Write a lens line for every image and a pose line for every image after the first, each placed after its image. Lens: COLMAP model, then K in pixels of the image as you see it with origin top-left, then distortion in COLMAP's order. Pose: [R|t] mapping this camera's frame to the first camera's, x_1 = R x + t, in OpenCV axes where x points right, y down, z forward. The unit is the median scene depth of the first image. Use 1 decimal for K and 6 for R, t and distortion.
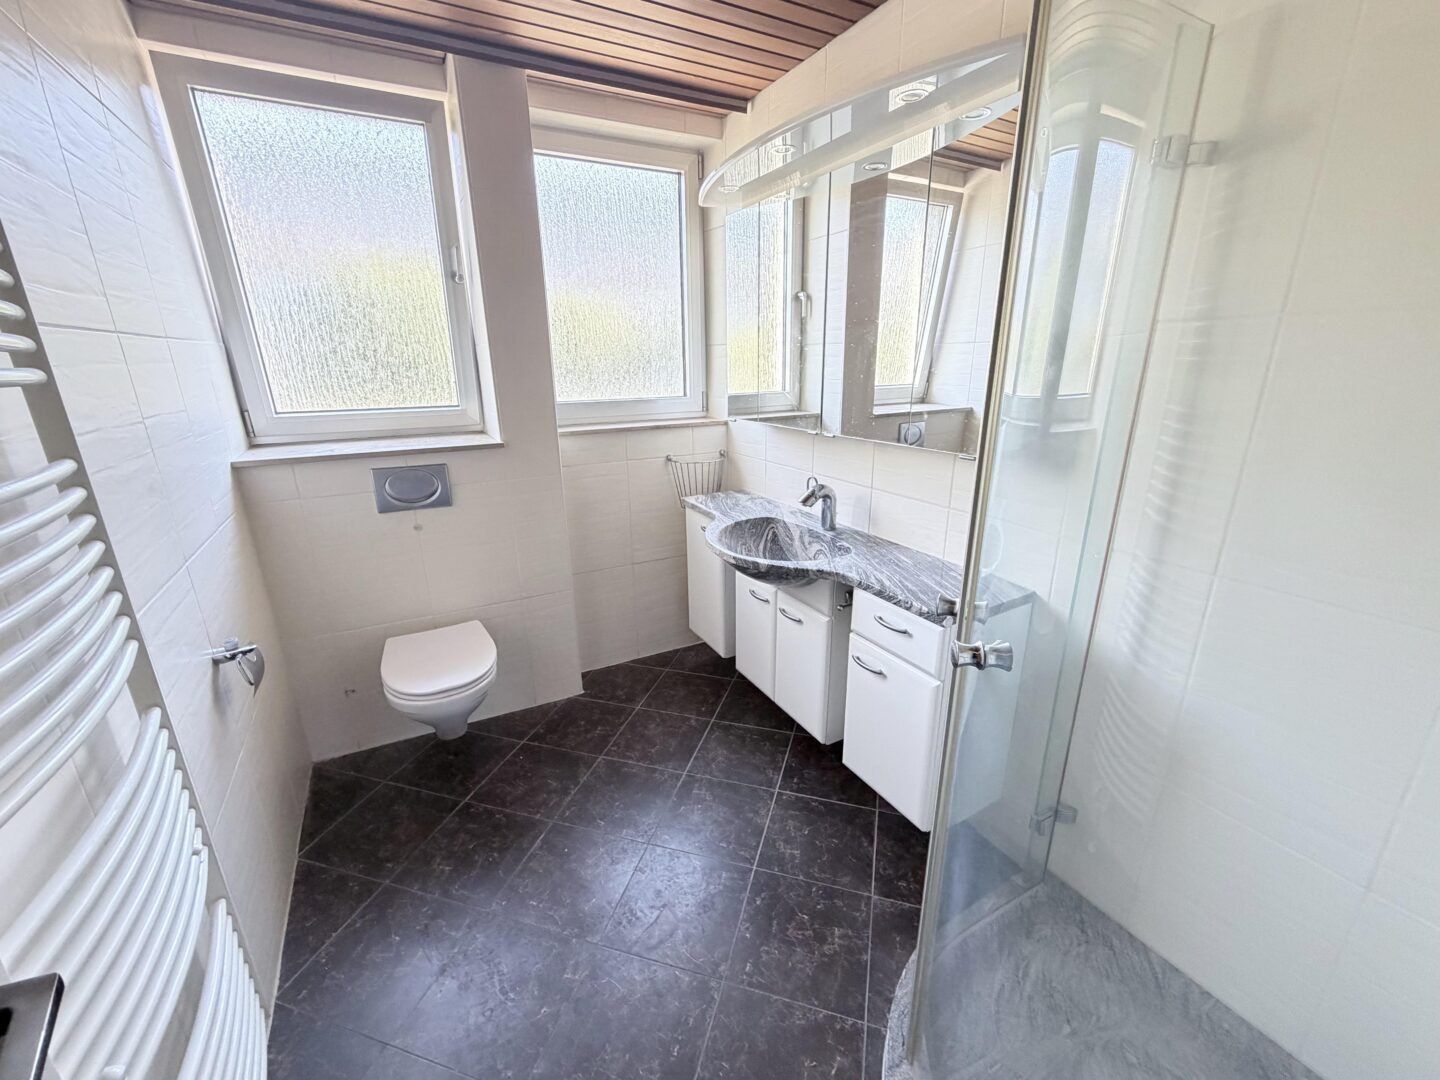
lens RADIAL K [[579.9, 0, 718.5], [0, 579.9, 543.2], [0, 0, 1]] dist [0.000246, 0.000175]
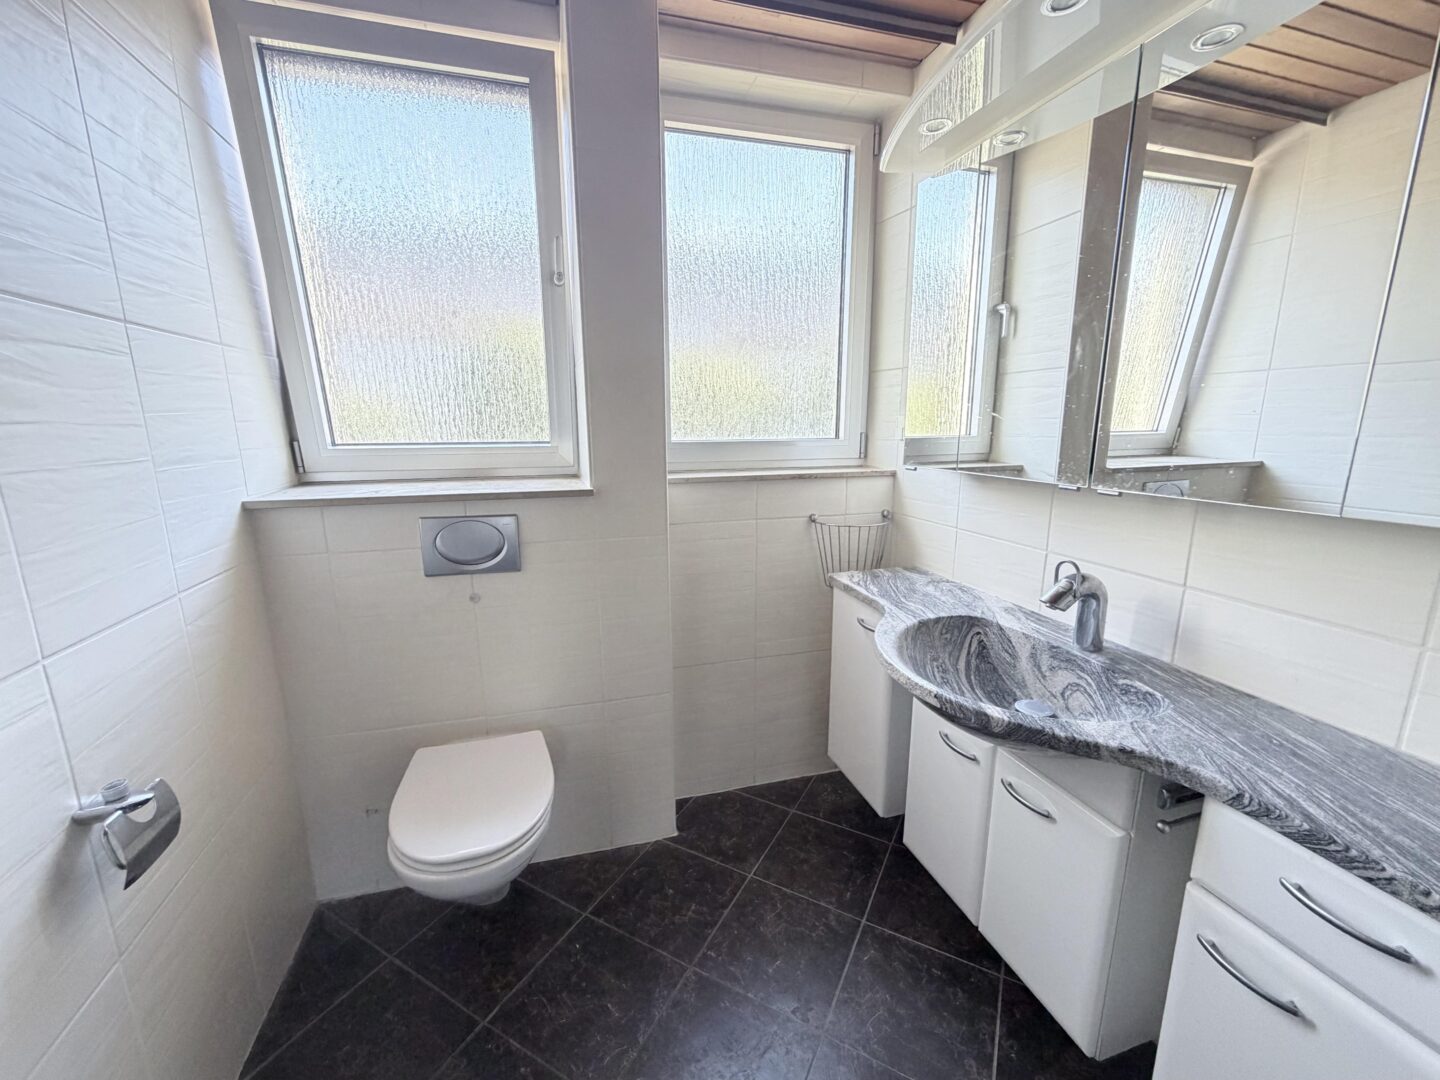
lens RADIAL K [[579.9, 0, 721.3], [0, 579.9, 540.8], [0, 0, 1]] dist [0.000246, 0.000175]
pose [[0.978847, 0.047420, -0.199023, -0.060422], [-0.067651, 0.993069, -0.096110, -0.047109], [0.193086, 0.107541, 0.975271, 0.309532]]
